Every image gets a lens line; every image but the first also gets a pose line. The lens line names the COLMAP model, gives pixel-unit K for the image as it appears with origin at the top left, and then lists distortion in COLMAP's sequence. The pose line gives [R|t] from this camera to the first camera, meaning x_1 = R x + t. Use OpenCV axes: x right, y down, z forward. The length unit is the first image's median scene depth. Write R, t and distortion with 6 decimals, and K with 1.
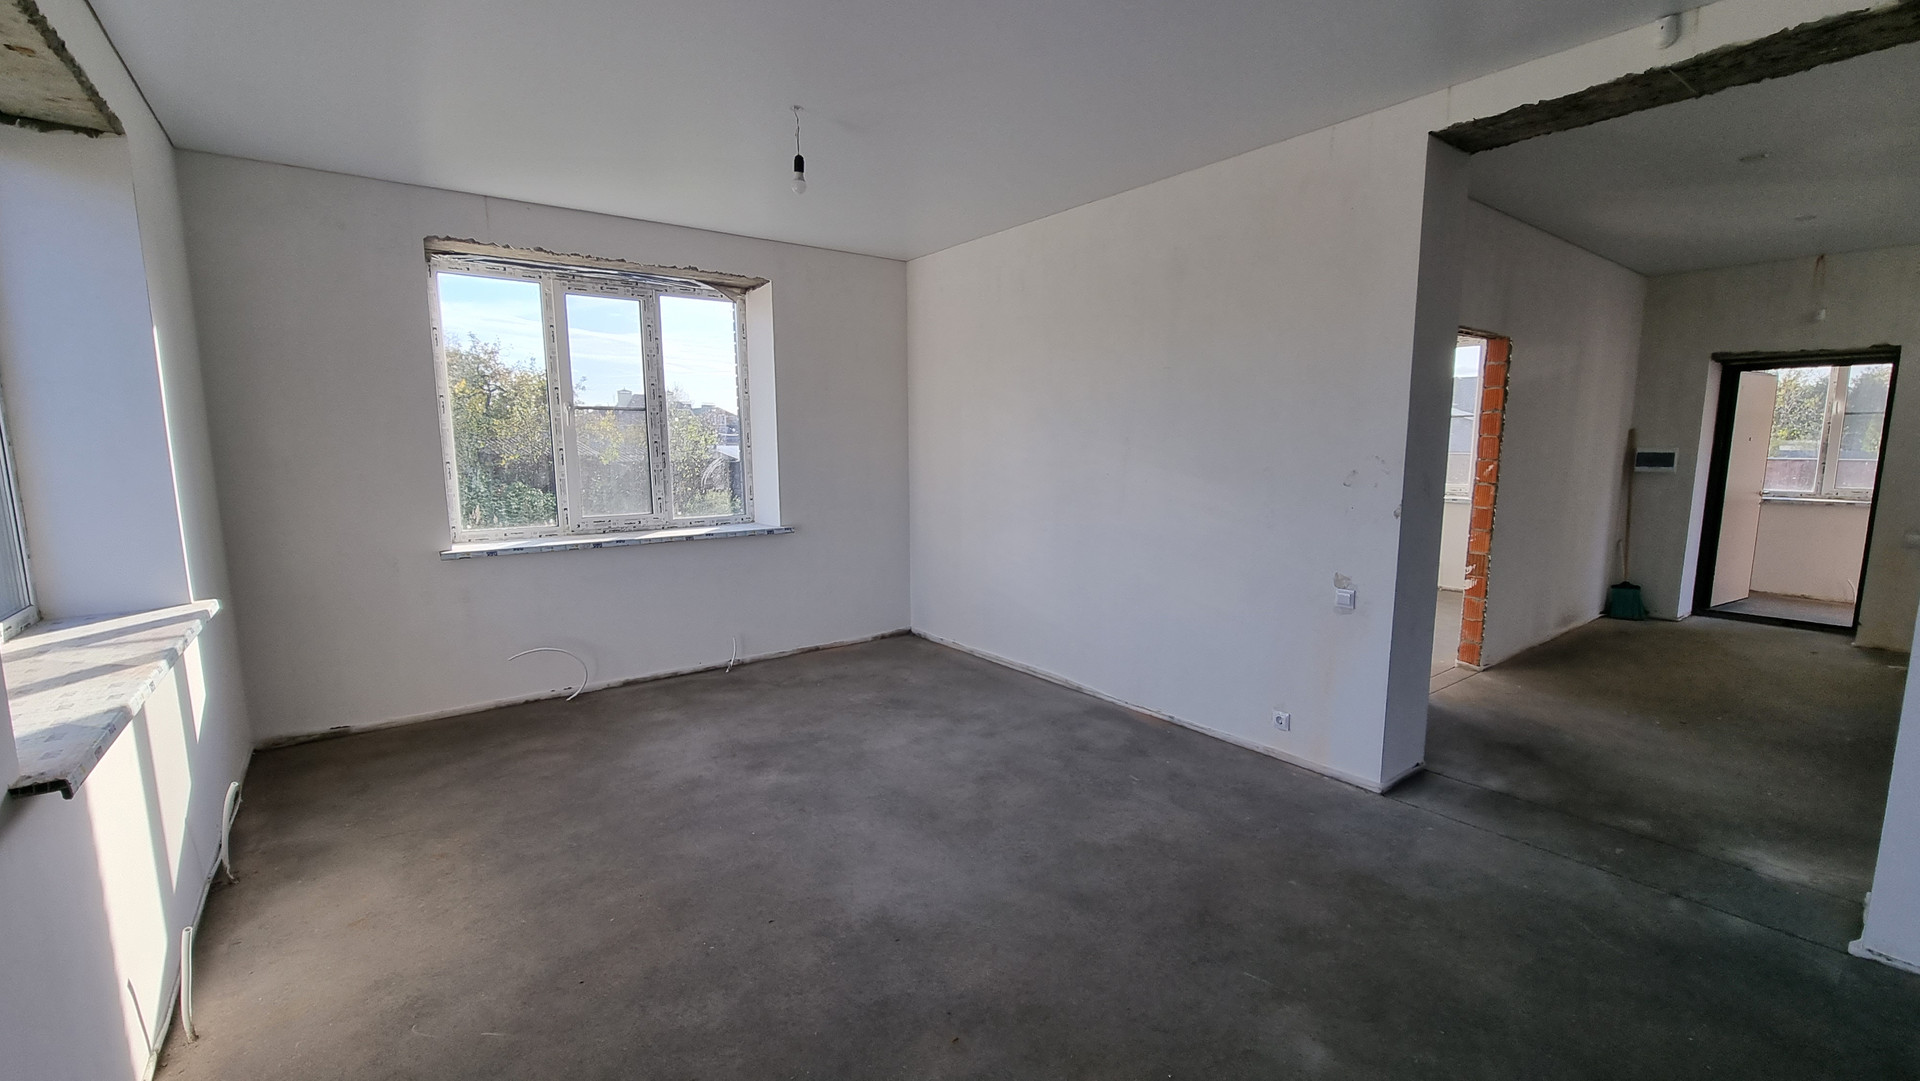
lens RADIAL K [[785.0, 0, 960.1], [0, 785.0, 551.1], [0, 0, 1]] dist [-0.001592, -0.000901]
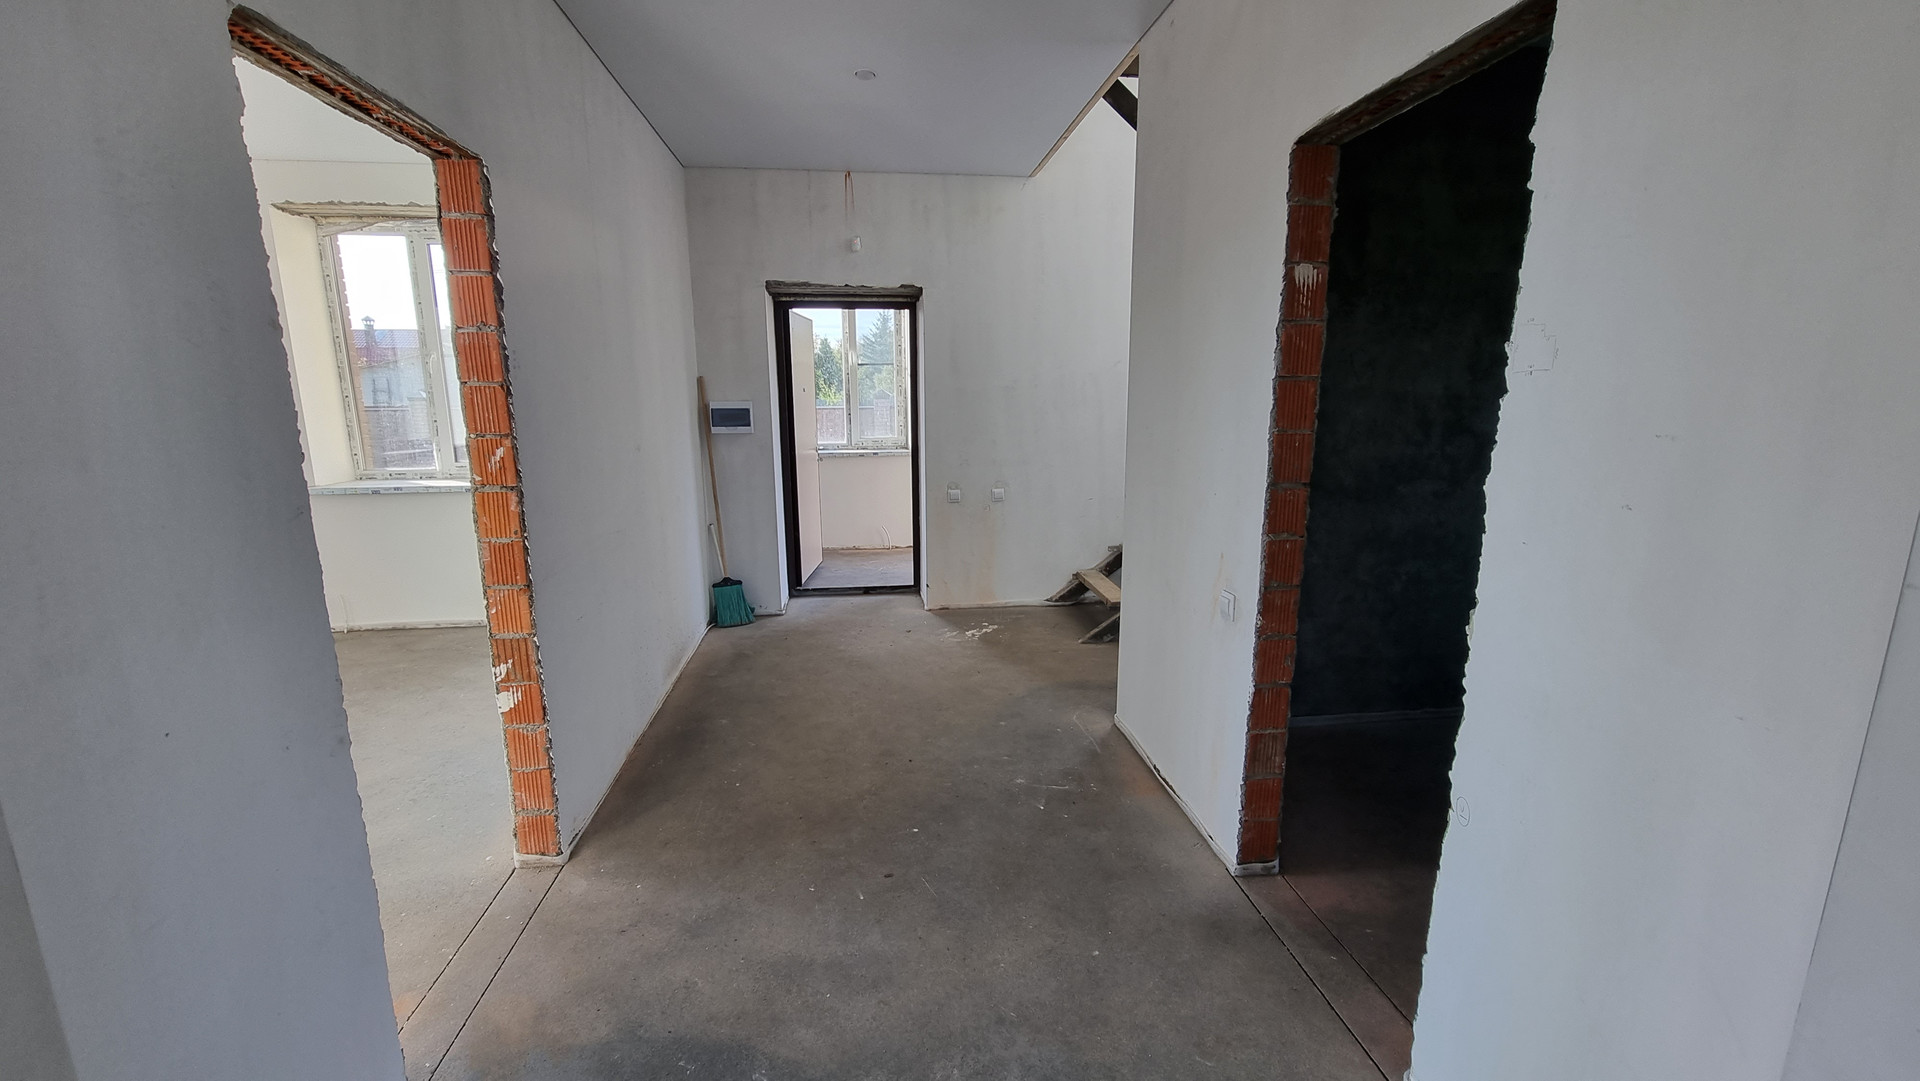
lens RADIAL K [[785.0, 0, 960.1], [0, 785.0, 551.1], [0, 0, 1]] dist [-0.001592, -0.000901]
pose [[0.495660, -0.174364, 0.850834, 0.395003], [0.123904, 0.983816, 0.129436, -0.073246], [-0.859633, 0.041266, 0.509243, 0.518451]]
